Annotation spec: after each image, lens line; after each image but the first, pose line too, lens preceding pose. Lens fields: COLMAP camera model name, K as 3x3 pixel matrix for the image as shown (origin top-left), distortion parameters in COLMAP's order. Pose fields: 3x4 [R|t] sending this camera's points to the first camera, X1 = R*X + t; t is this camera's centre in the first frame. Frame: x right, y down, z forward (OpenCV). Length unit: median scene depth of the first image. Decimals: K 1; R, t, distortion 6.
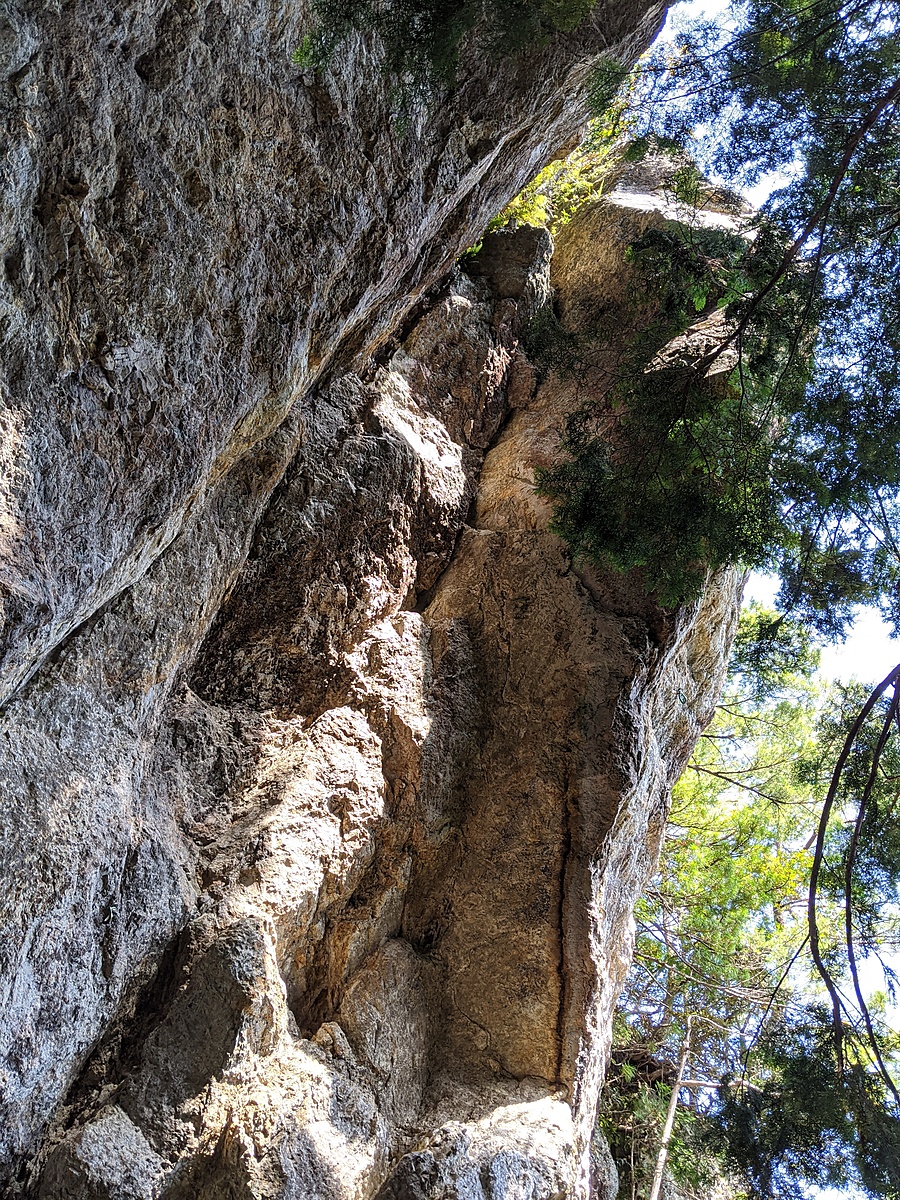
lens RADIAL K [[898.9, 0, 455.7], [0, 898.9, 600.6], [0, 0, 1]] dist [0.002888, -0.009315]
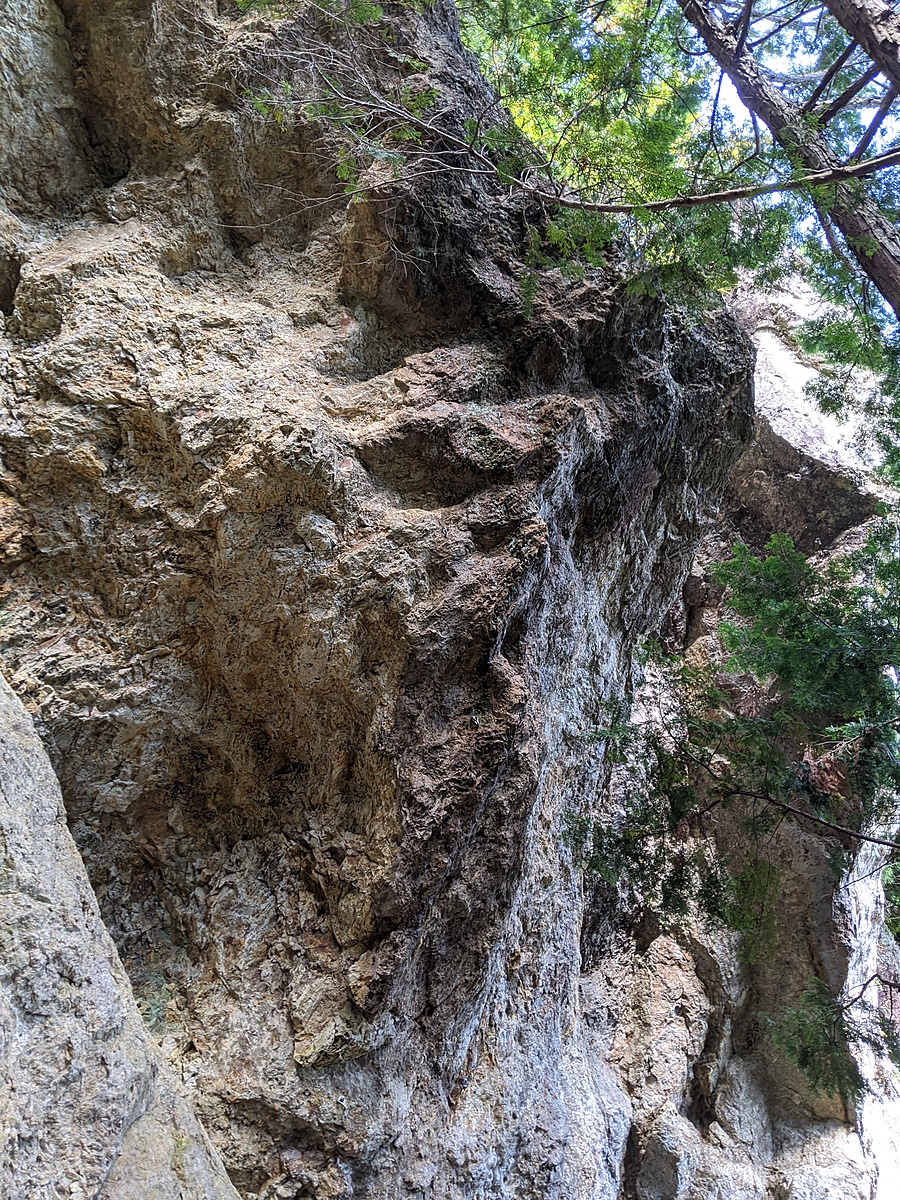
lens RADIAL K [[898.9, 0, 445.9], [0, 898.9, 600.6], [0, 0, 1]] dist [0.002888, -0.009315]
pose [[0.923383, -0.273772, -0.269097, 0.134432], [0.345520, 0.898175, 0.271842, -1.101232], [0.167274, -0.343993, 0.923953, -0.399498]]
